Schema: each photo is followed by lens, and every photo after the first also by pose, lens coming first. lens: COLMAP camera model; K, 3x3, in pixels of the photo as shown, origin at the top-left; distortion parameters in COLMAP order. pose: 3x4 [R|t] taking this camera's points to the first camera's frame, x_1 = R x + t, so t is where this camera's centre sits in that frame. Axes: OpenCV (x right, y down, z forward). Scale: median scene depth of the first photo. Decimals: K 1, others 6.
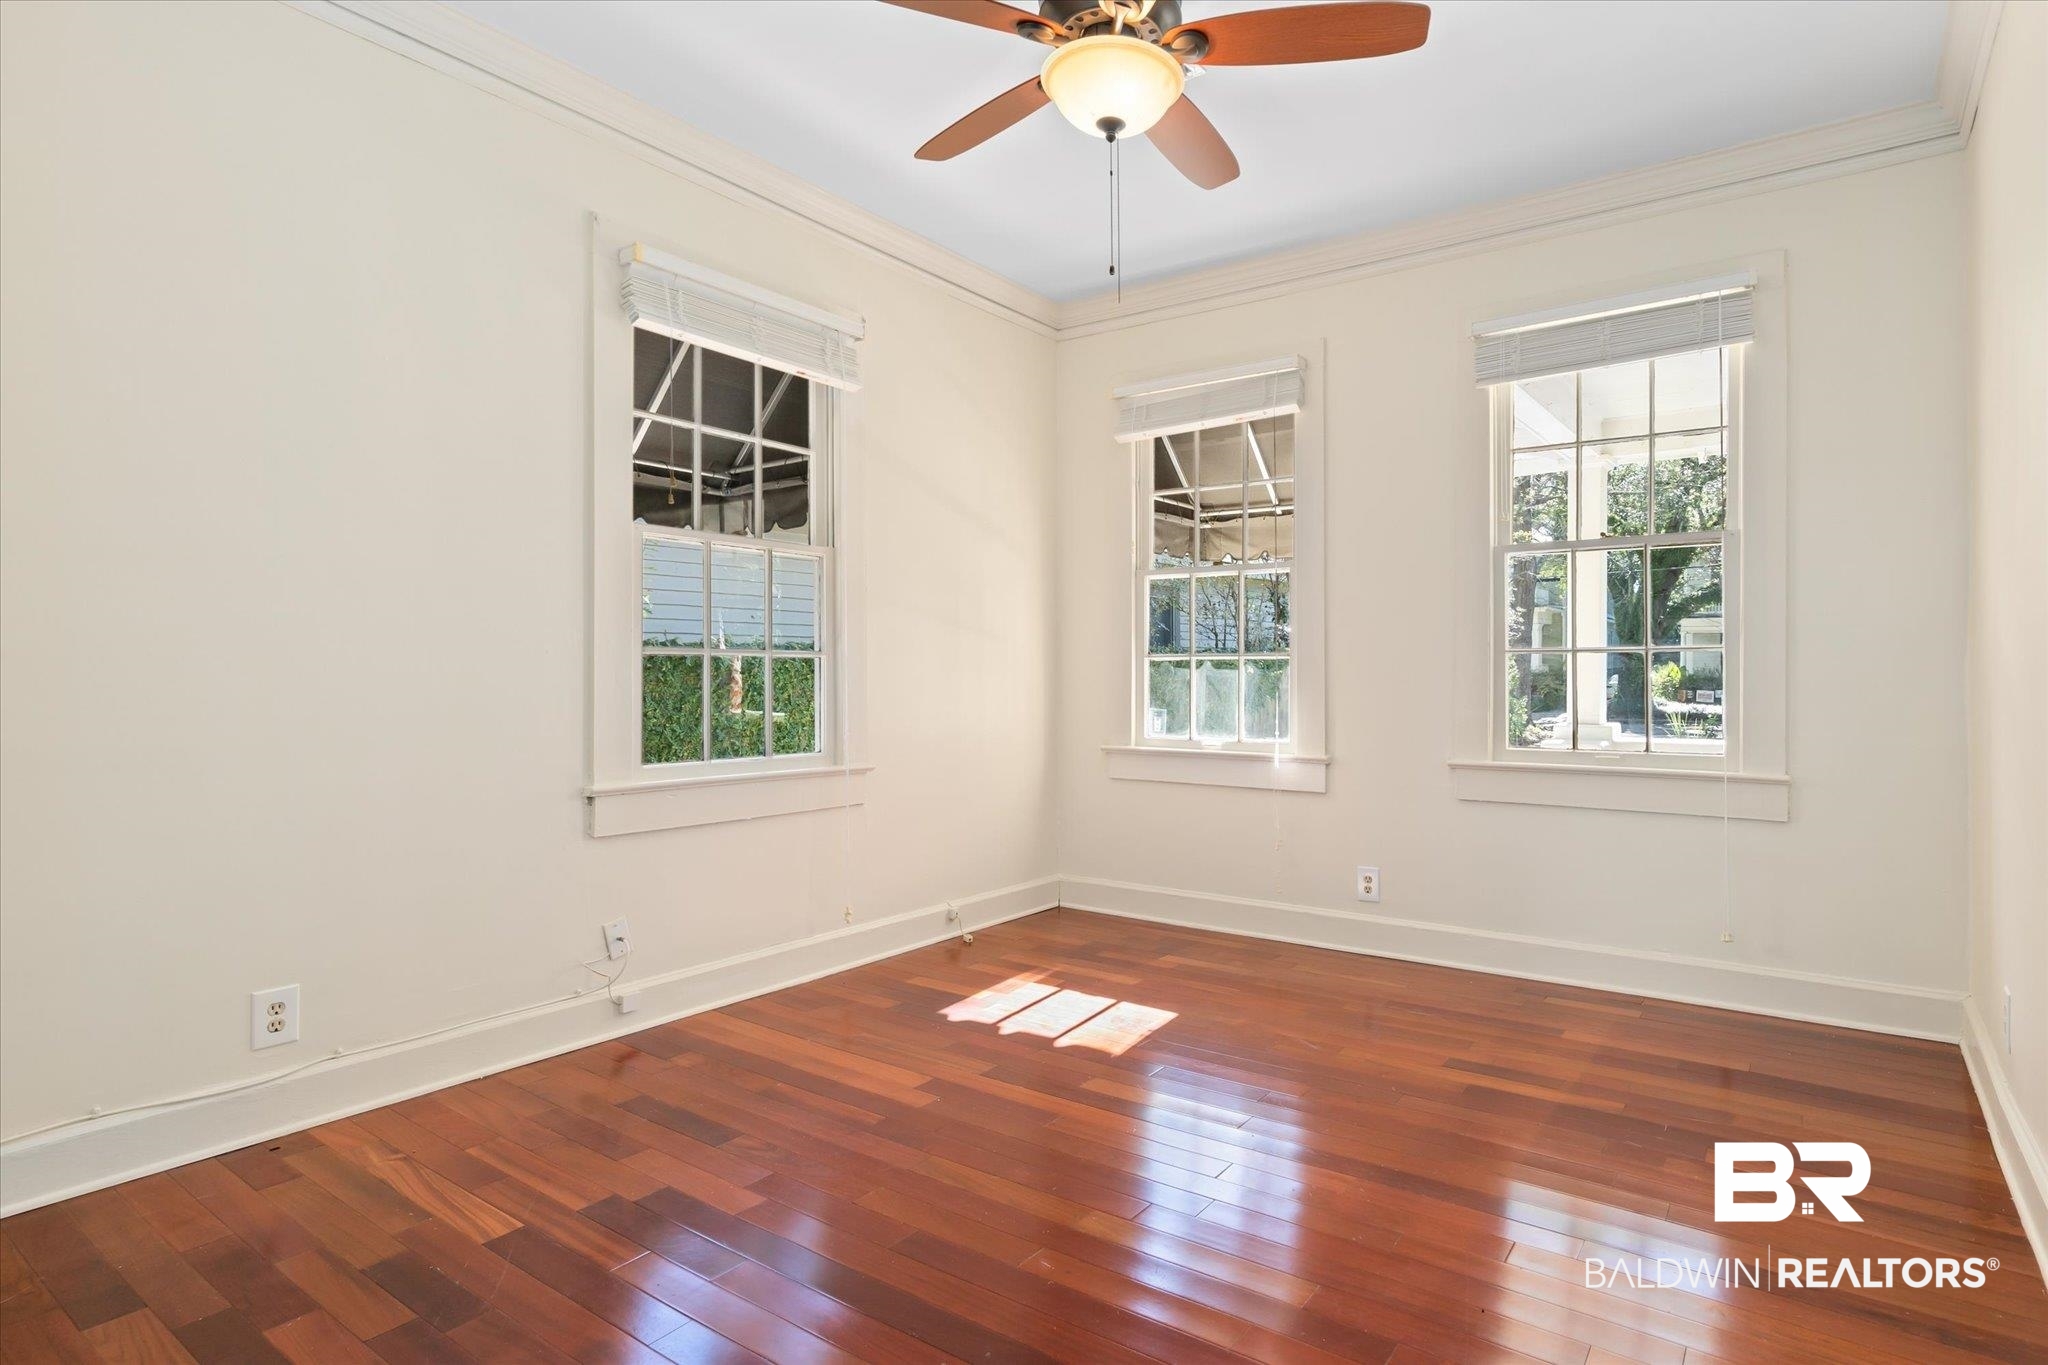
lens RADIAL K [[1125.1, 0, 1024.0], [0, 1125.1, 682.5], [0, 0, 1]] dist [-0.000980, 0.000458]
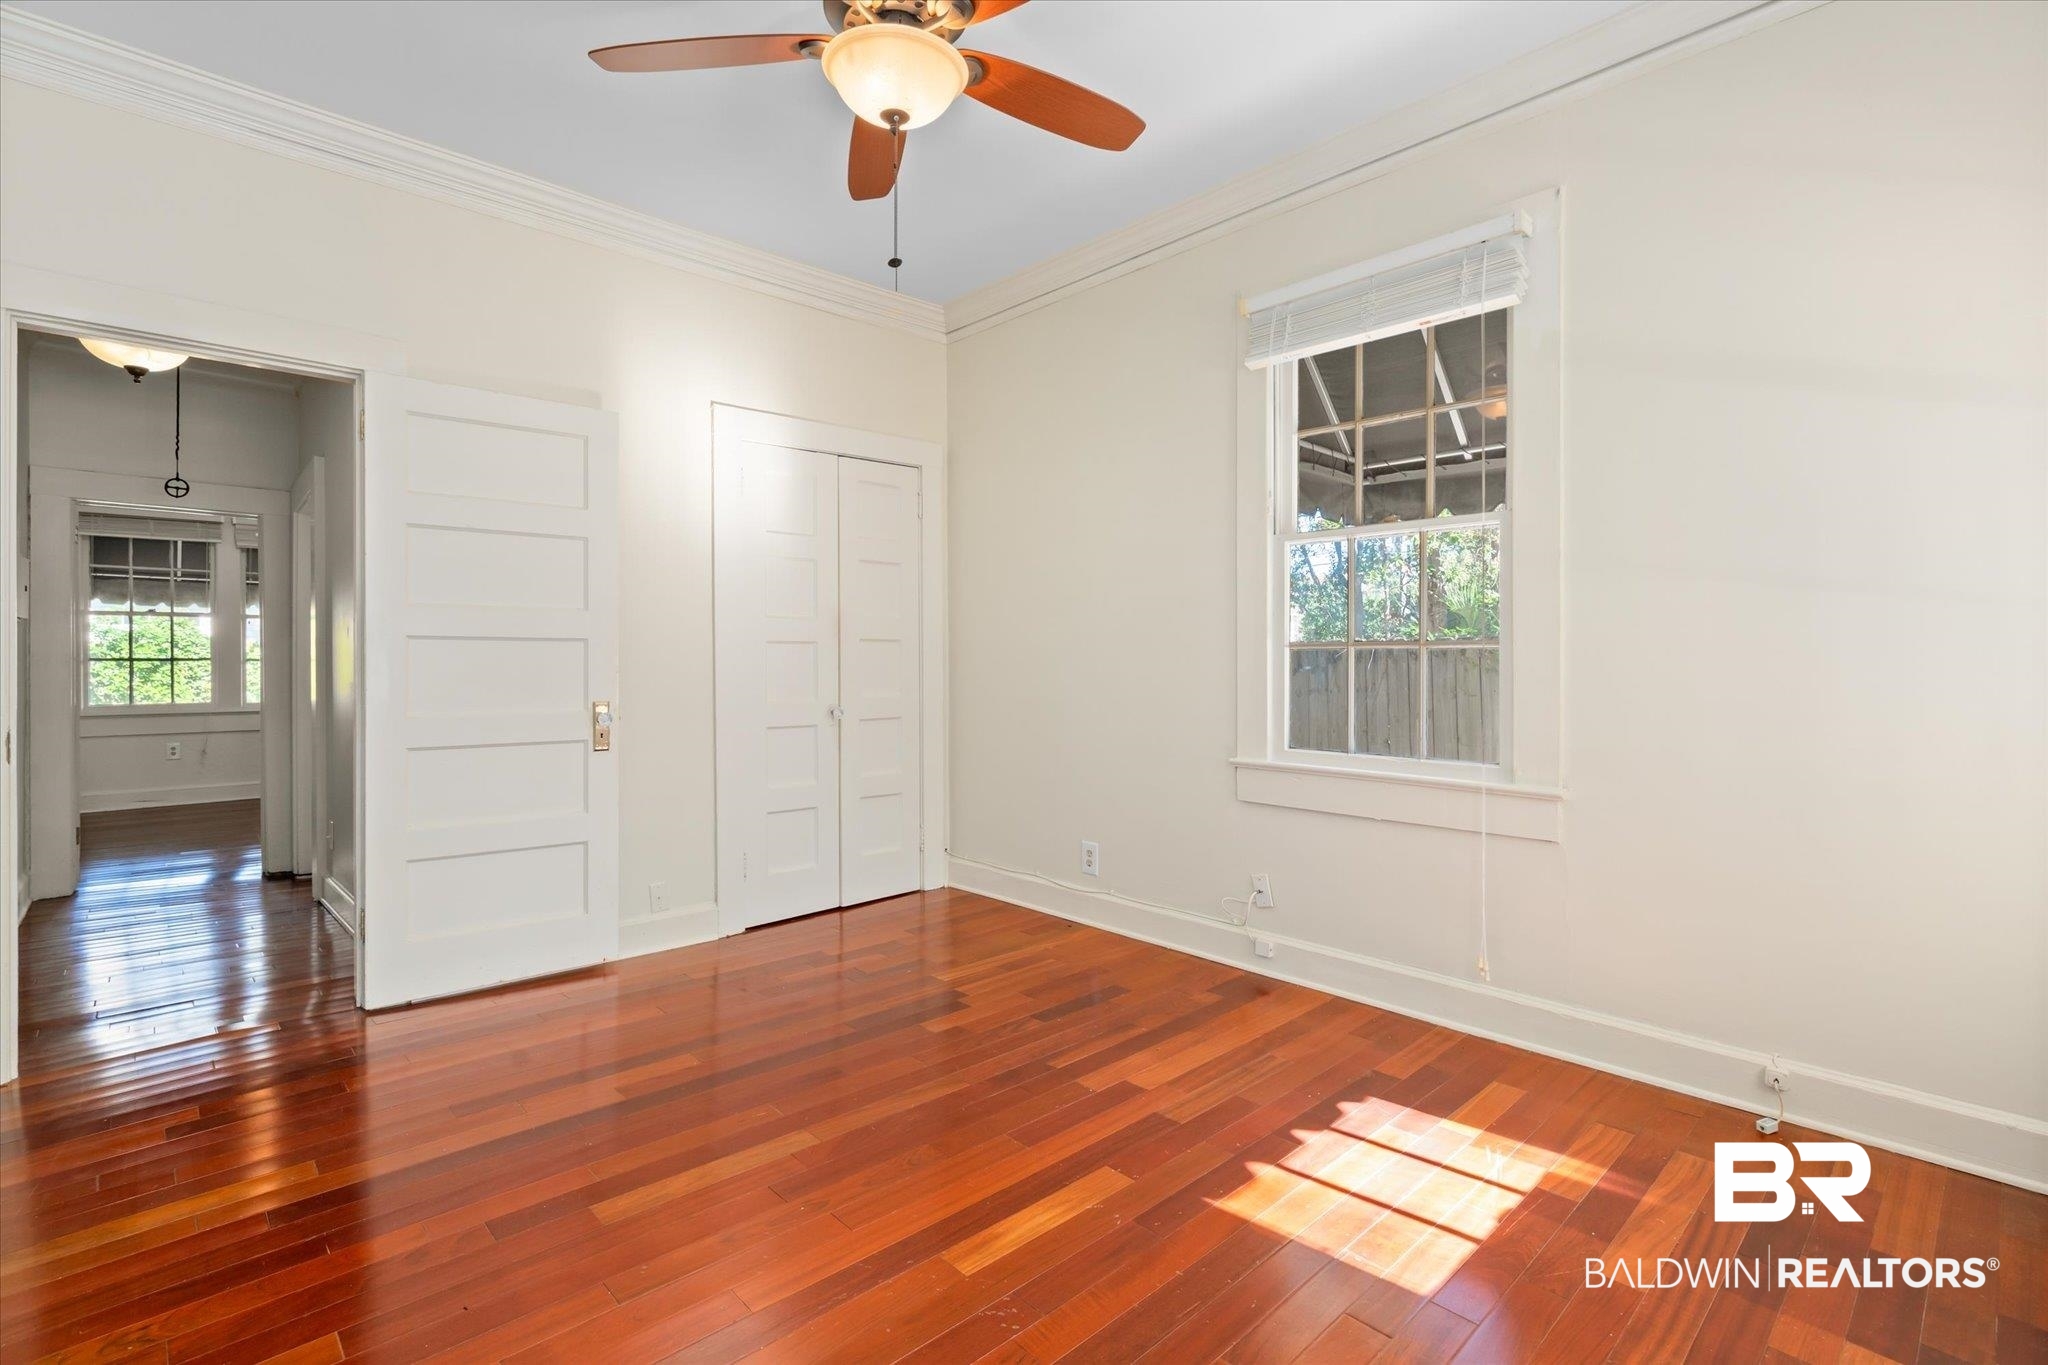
lens RADIAL K [[926.4, 0, 1021.2], [0, 926.4, 675.6], [0, 0, 1]] dist [-0.000966, 0.001298]
pose [[-0.186142, 0.010752, -0.982464, 0.601498], [-0.009454, 0.999874, 0.012734, -0.007954], [0.982477, 0.011659, -0.186017, 0.877027]]
